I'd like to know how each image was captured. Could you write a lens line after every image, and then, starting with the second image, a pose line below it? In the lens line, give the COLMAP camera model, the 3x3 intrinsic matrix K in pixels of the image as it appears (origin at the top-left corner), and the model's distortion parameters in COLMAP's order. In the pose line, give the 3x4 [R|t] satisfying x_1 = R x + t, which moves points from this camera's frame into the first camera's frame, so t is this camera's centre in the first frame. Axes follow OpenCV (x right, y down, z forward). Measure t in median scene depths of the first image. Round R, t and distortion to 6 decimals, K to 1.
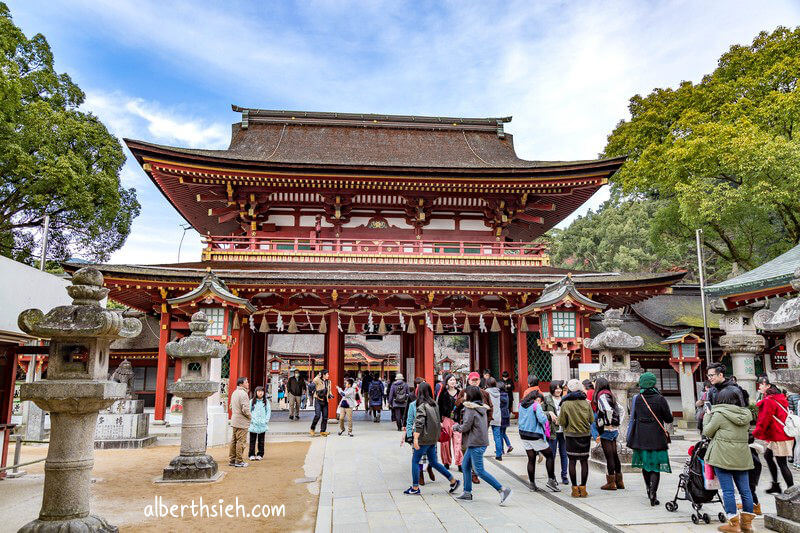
lens RADIAL K [[655.2, 0, 402.5], [0, 655.2, 270.5], [0, 0, 1]] dist [0.032568, -0.045072]
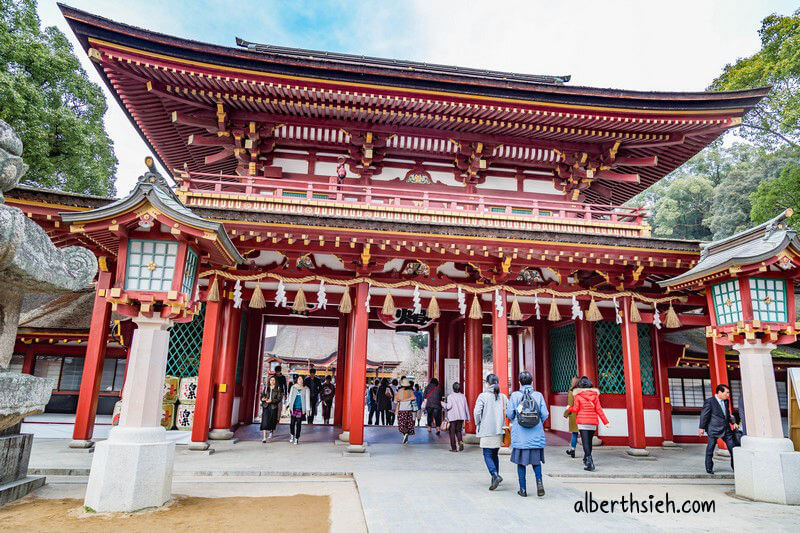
lens RADIAL K [[534.0, 0, 404.6], [0, 534.0, 264.2], [0, 0, 1]] dist [-0.011392, -0.001640]
pose [[0.998672, 0.037788, 0.035012, -0.074374], [-0.035606, 0.997504, -0.060968, 0.069568], [-0.037229, 0.059640, 0.997525, 0.410166]]
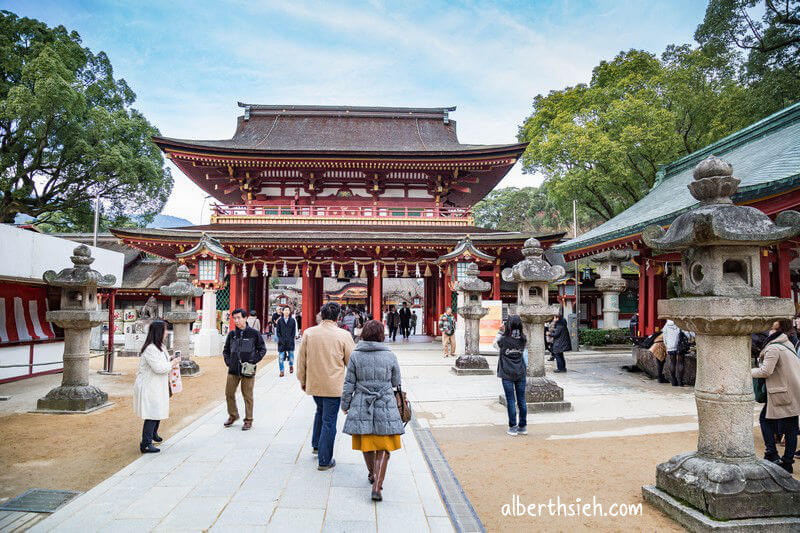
lens RADIAL K [[553.8, 0, 401.6], [0, 553.8, 269.7], [0, 0, 1]] dist [-0.109650, 0.020712]
pose [[0.999484, 0.000152, -0.032116, 0.115858], [0.002722, 0.995988, 0.089443, -0.018615], [0.032001, -0.089484, 0.995474, -0.104760]]
